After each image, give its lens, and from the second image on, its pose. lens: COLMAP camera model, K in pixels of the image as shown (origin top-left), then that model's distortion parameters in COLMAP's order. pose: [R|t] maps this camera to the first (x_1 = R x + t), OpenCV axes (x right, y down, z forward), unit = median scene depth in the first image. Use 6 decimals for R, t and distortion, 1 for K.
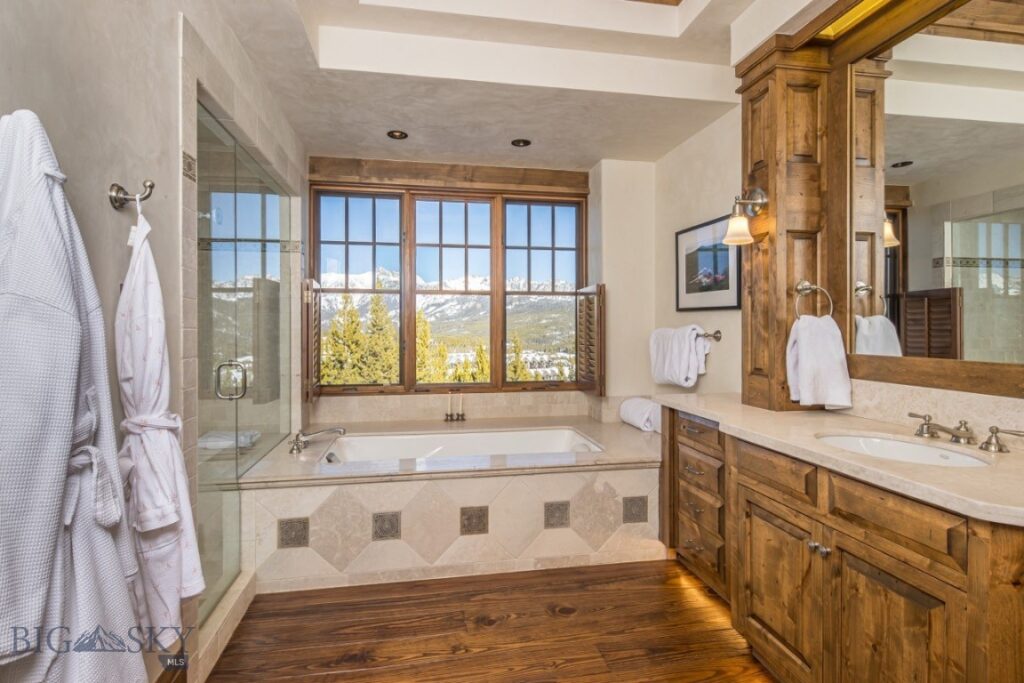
lens RADIAL K [[523.2, 0, 512.0], [0, 523.2, 341.5], [0, 0, 1]] dist [0.001317, 0.000315]
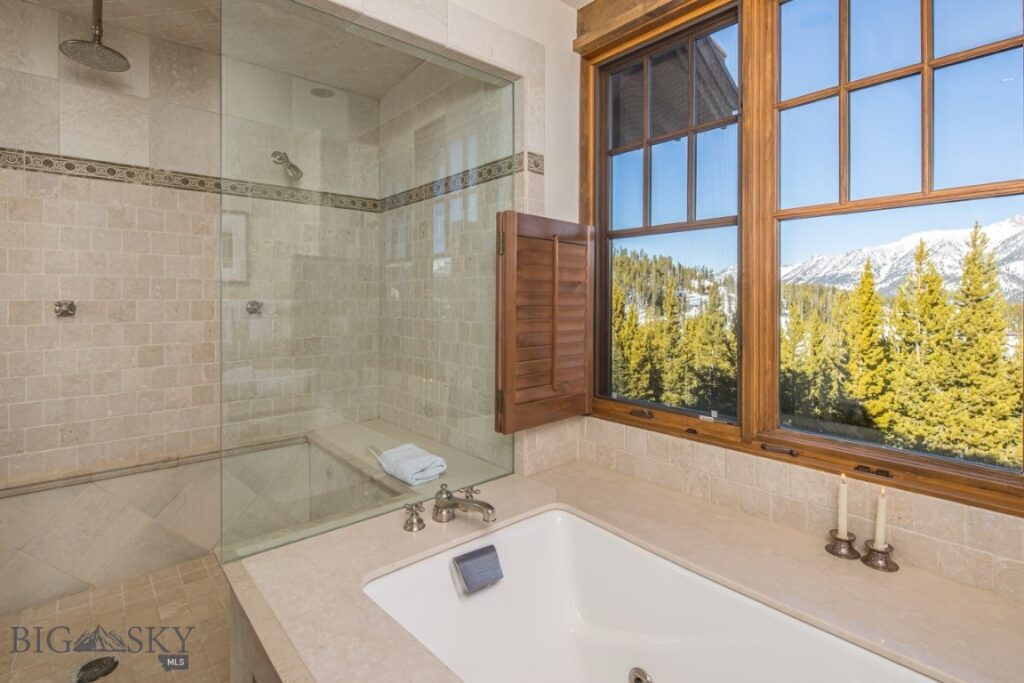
lens RADIAL K [[507.8, 0, 510.4], [0, 507.8, 294.2], [0, 0, 1]] dist [0.005663, 0.000163]
pose [[0.504940, -0.001290, -0.863154, 0.068487], [-0.026718, 0.999496, -0.017124, -0.016520], [0.862741, 0.031709, 0.504651, 0.596268]]
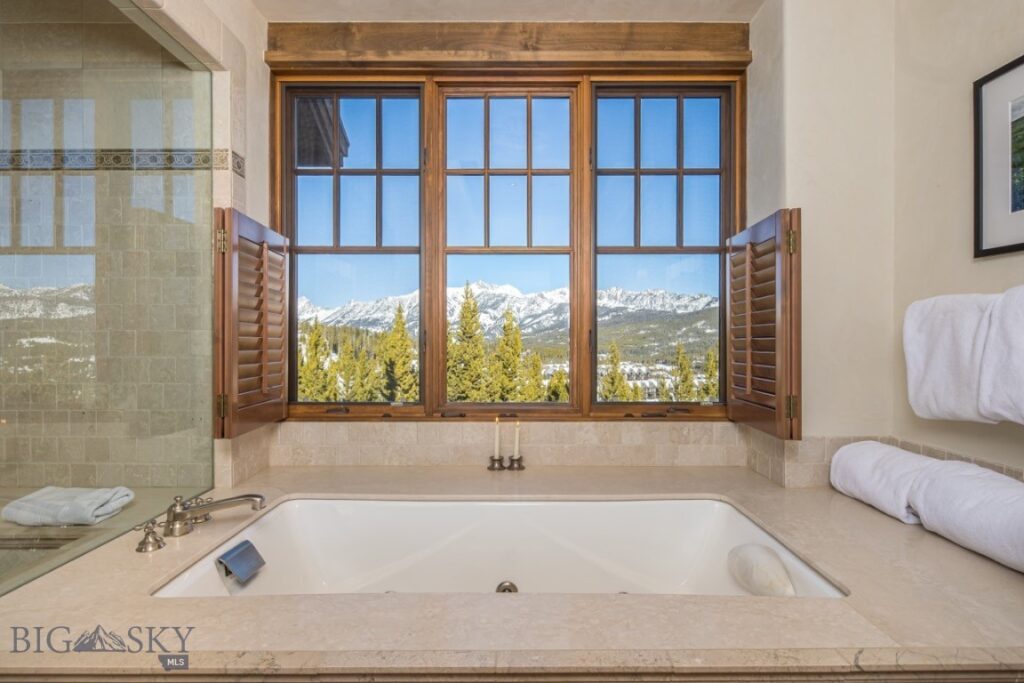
lens RADIAL K [[506.6, 0, 531.4], [0, 506.6, 340.2], [0, 0, 1]] dist [-0.003480, -0.000332]
pose [[0.988450, 0.001655, -0.151539, 0.001929], [-0.005598, 0.999657, -0.025599, 0.023142], [0.151445, 0.026151, 0.988120, 0.438920]]
